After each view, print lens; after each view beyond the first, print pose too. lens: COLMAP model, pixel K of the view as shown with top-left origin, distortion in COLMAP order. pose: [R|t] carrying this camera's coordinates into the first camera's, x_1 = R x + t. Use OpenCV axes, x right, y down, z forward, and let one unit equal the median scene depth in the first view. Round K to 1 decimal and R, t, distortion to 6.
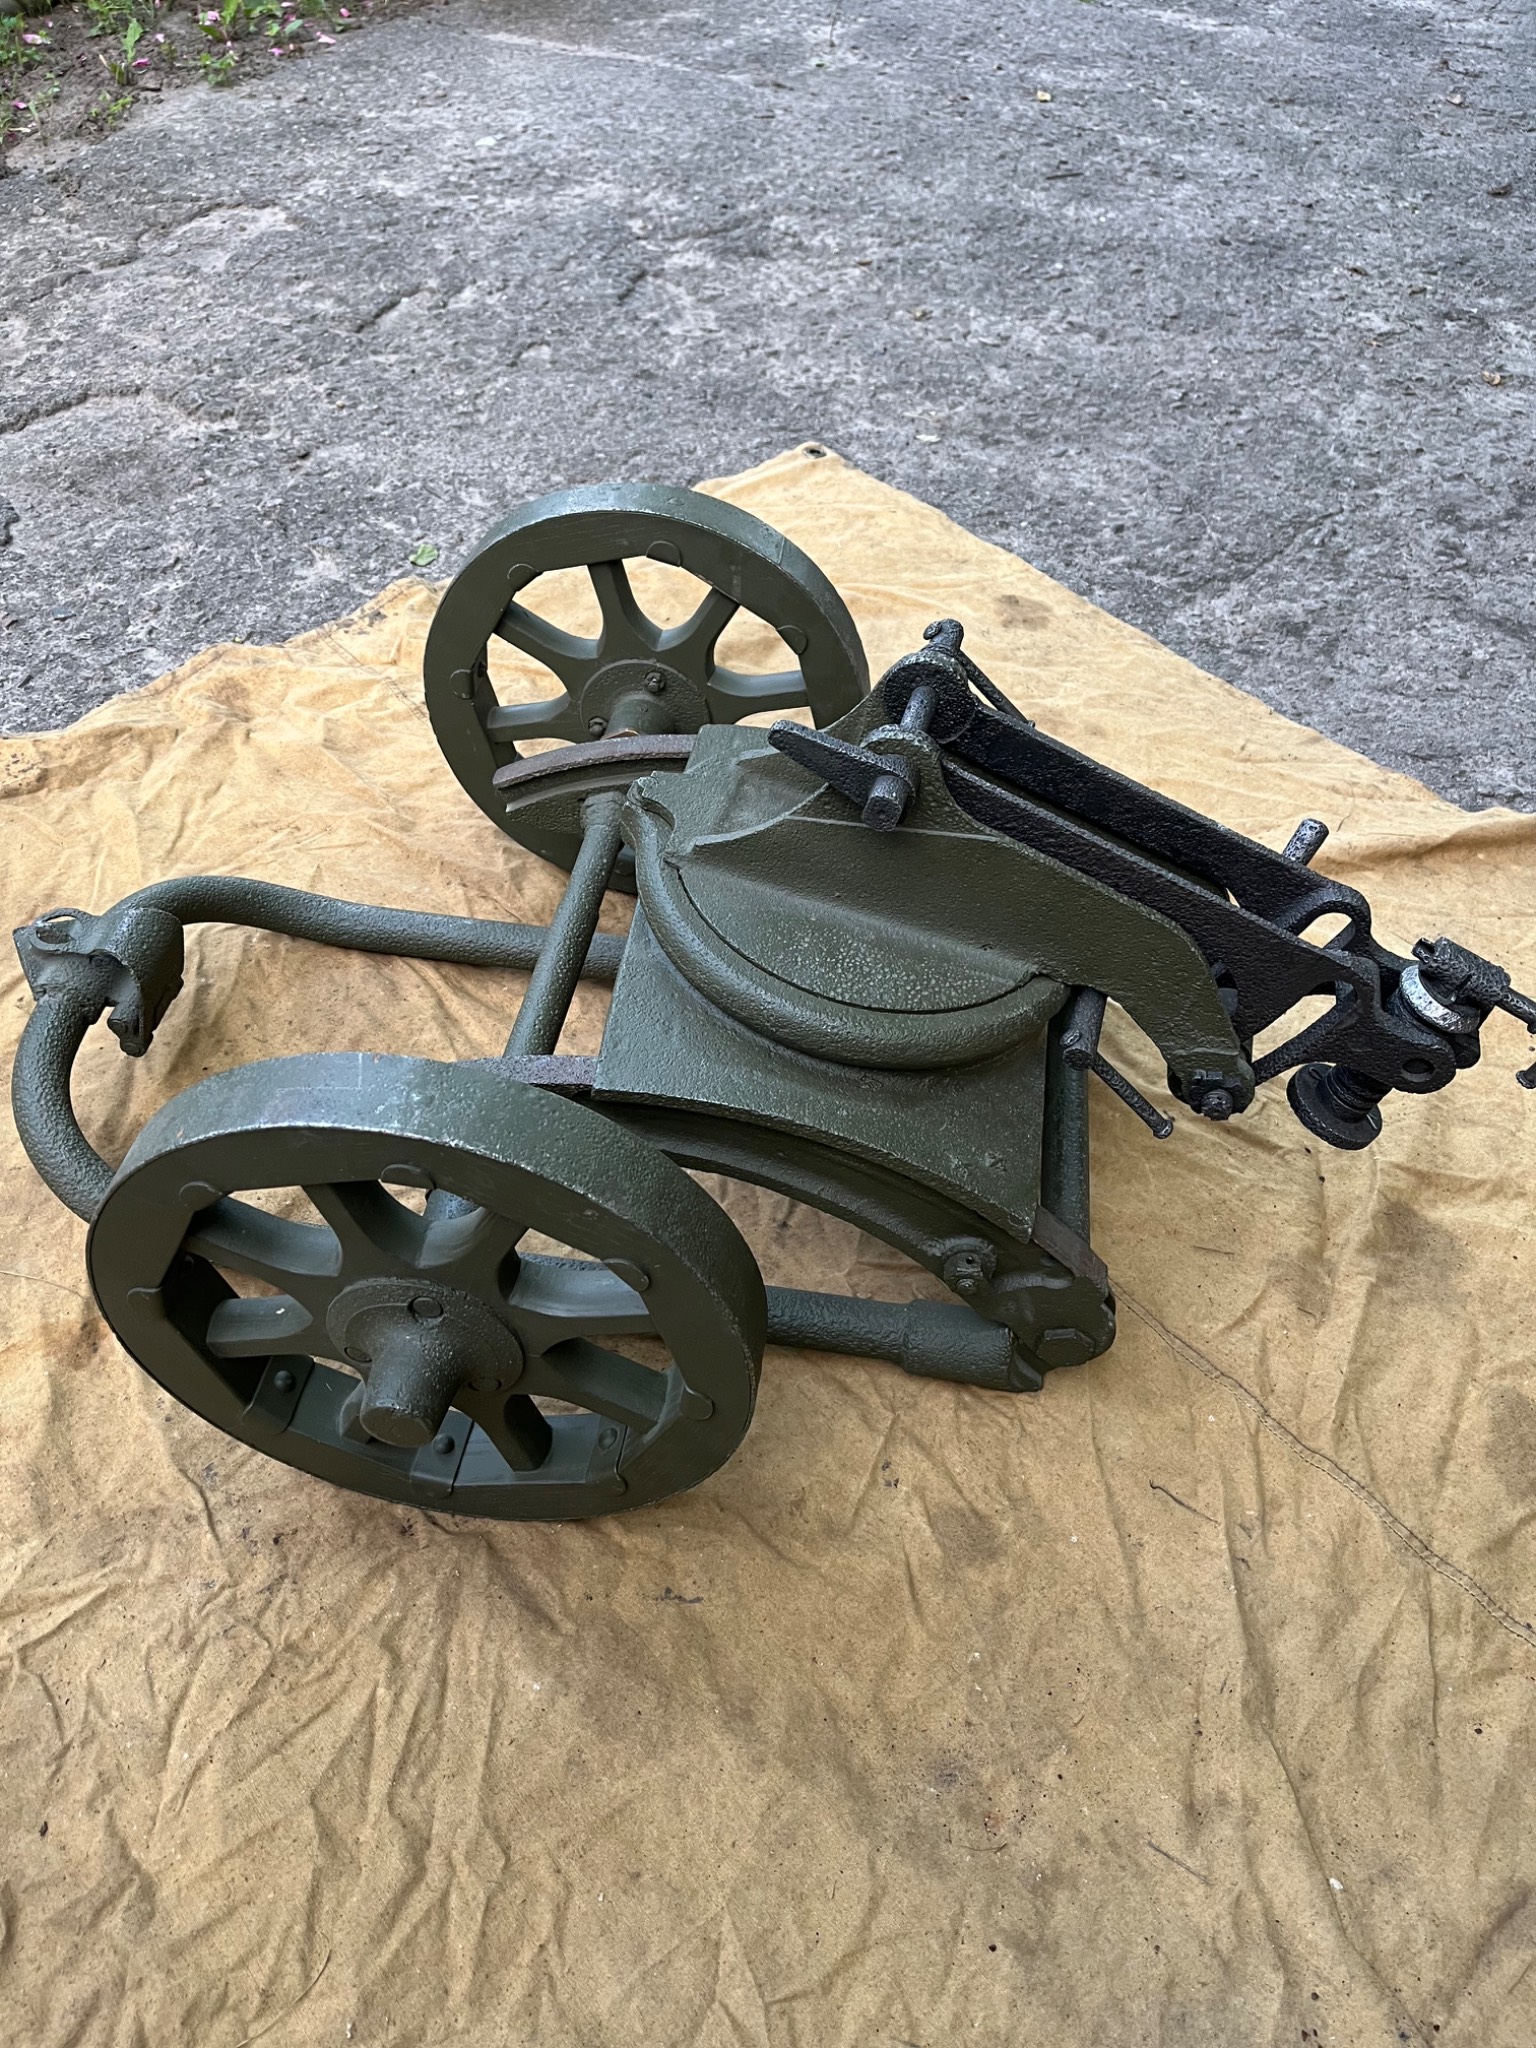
lens RADIAL K [[1550.9, 0, 767.8], [0, 1550.9, 1026.1], [0, 0, 1]] dist [0.058129, -0.090430]
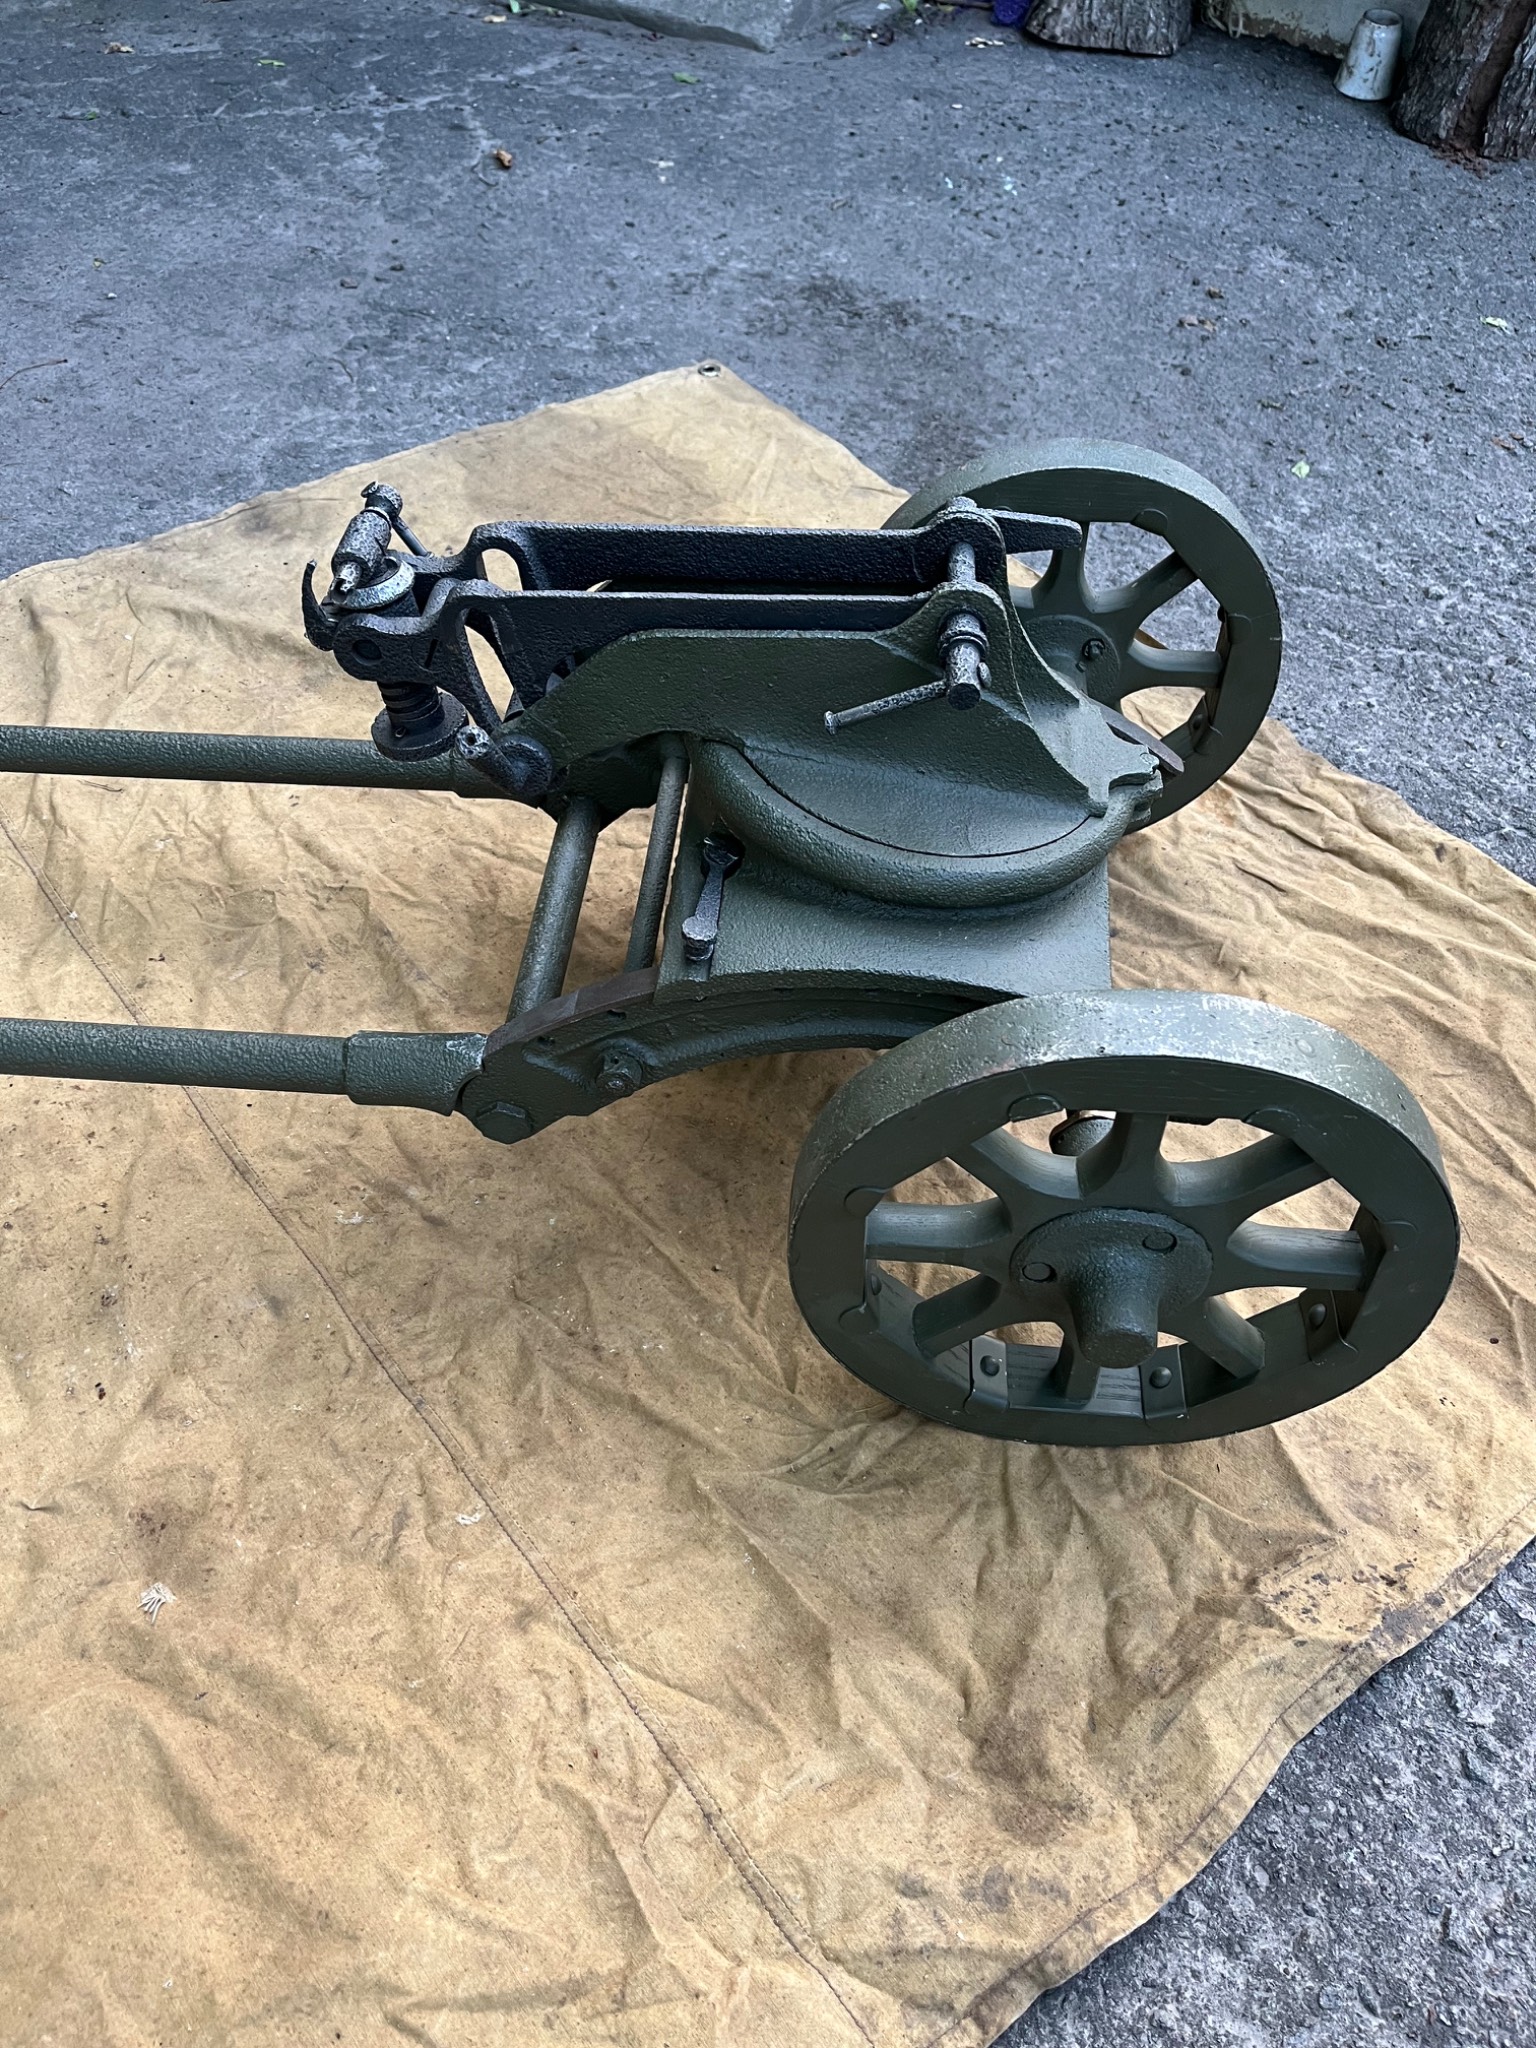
lens RADIAL K [[1550.9, 0, 735.4], [0, 1550.9, 1025.0], [0, 0, 1]] dist [0.058129, -0.090430]
pose [[-0.996404, -0.084483, 0.006485, -0.220790], [0.009454, -0.034798, 0.999350, -0.720207], [-0.084203, 0.995817, 0.035472, 0.707228]]
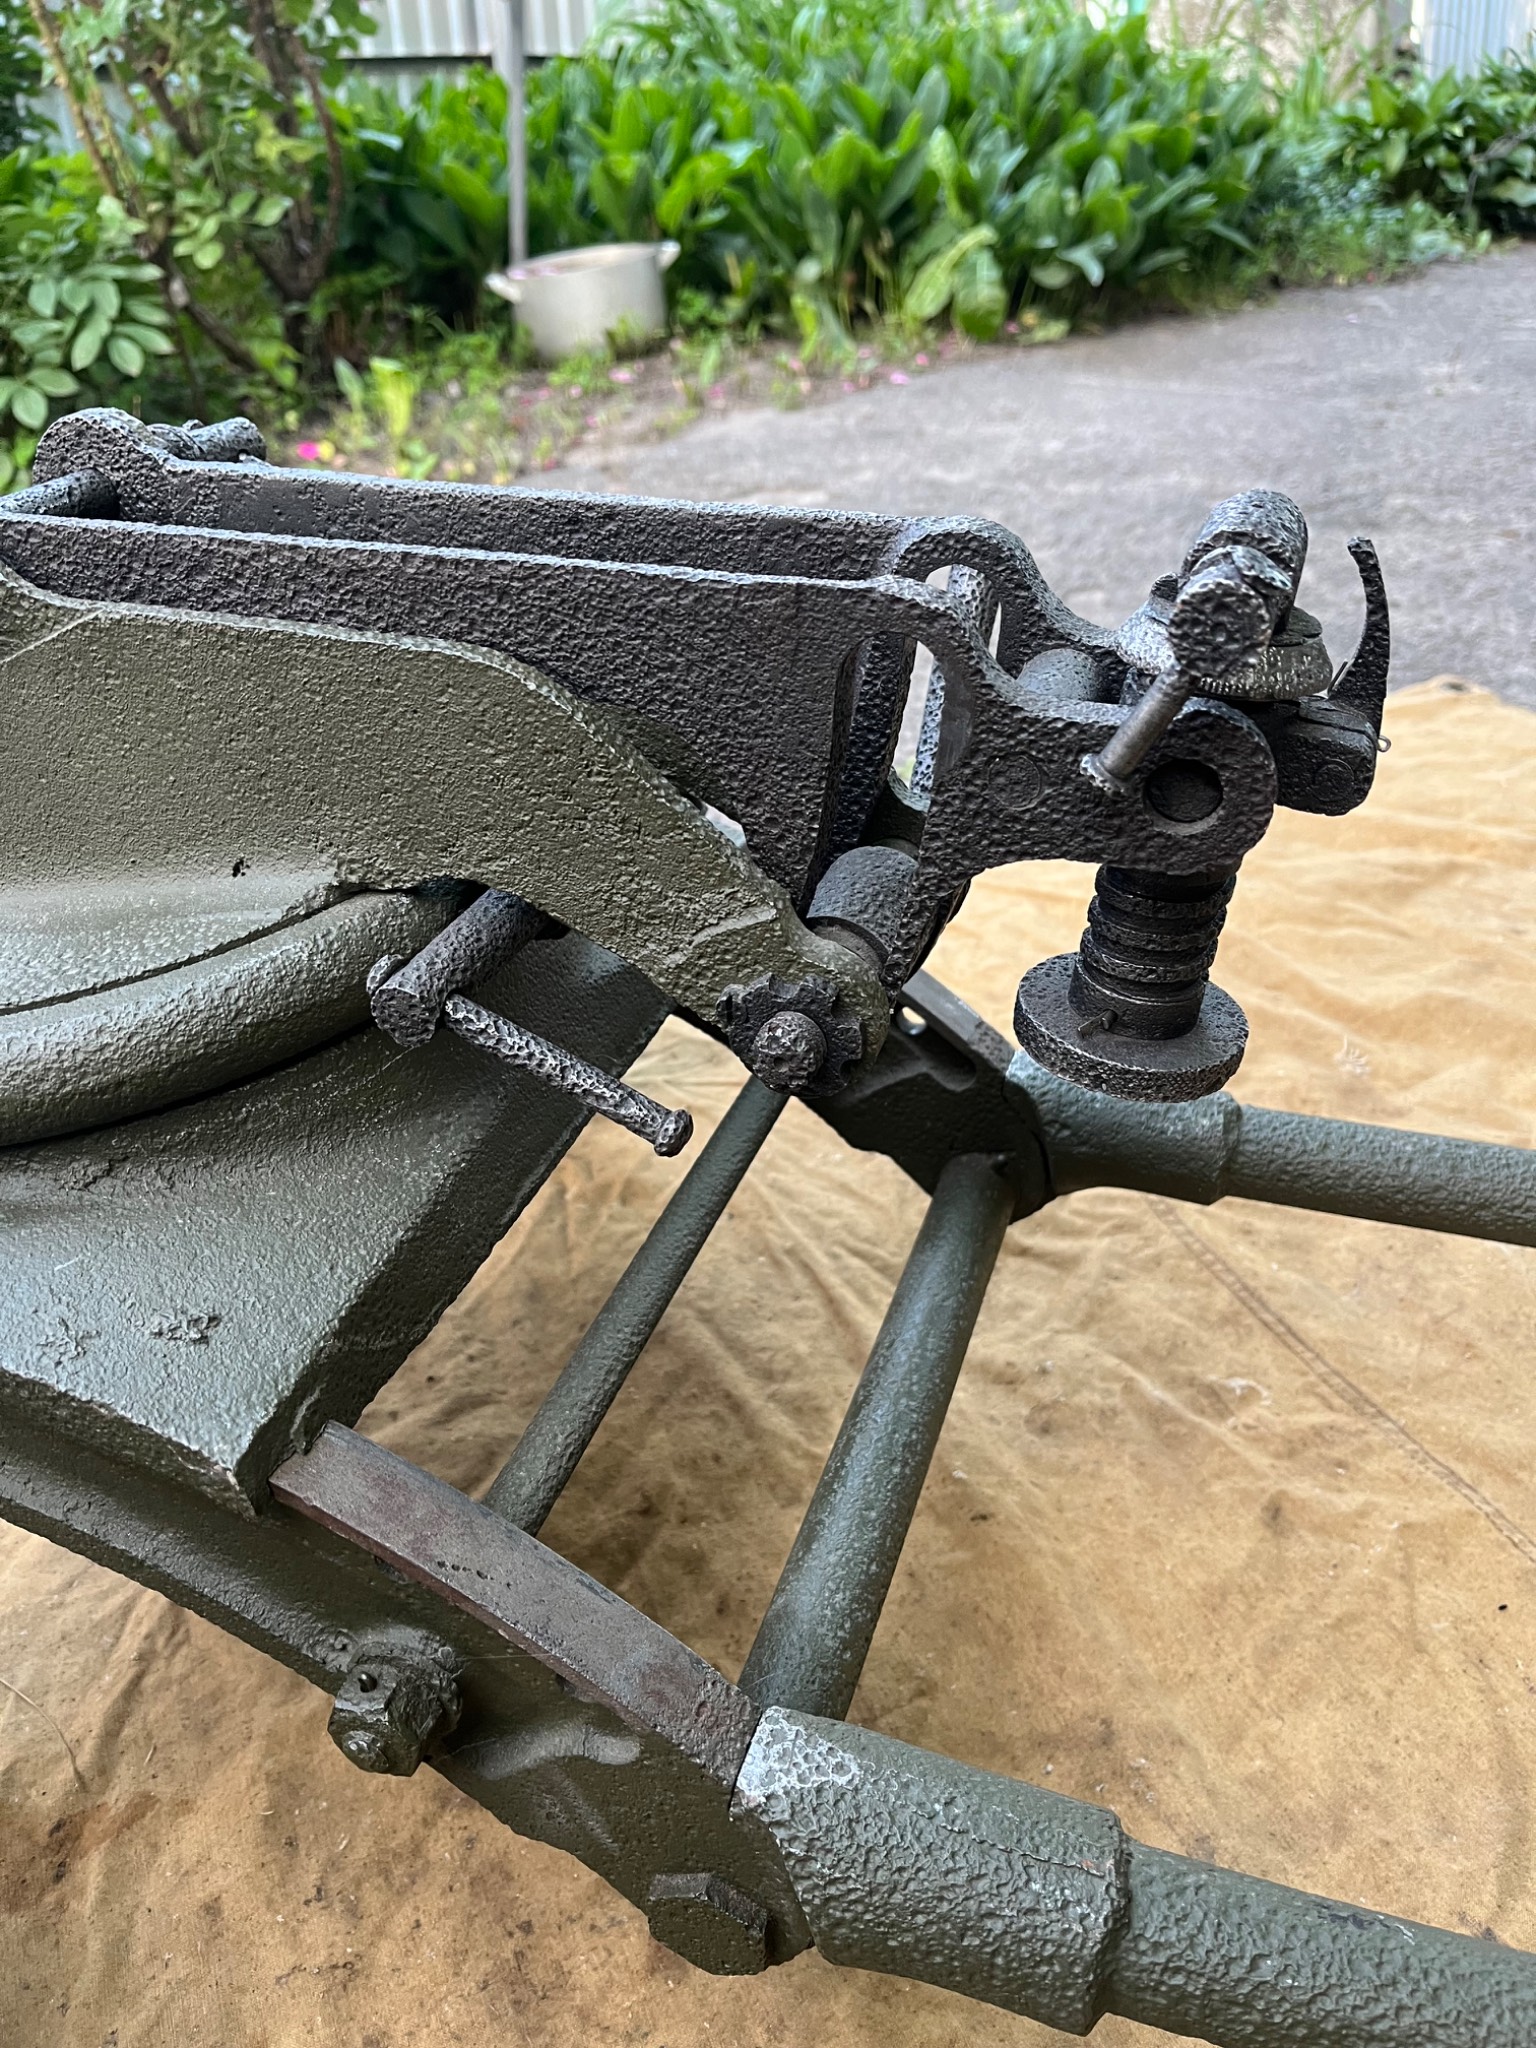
lens RADIAL K [[1550.9, 0, 766.4], [0, 1550.9, 1034.8], [0, 0, 1]] dist [0.058129, -0.090430]
pose [[0.948537, 0.085937, -0.304782, -0.051791], [-0.162085, 0.958593, -0.234152, 0.015970], [0.272040, 0.271503, 0.923190, 0.345706]]
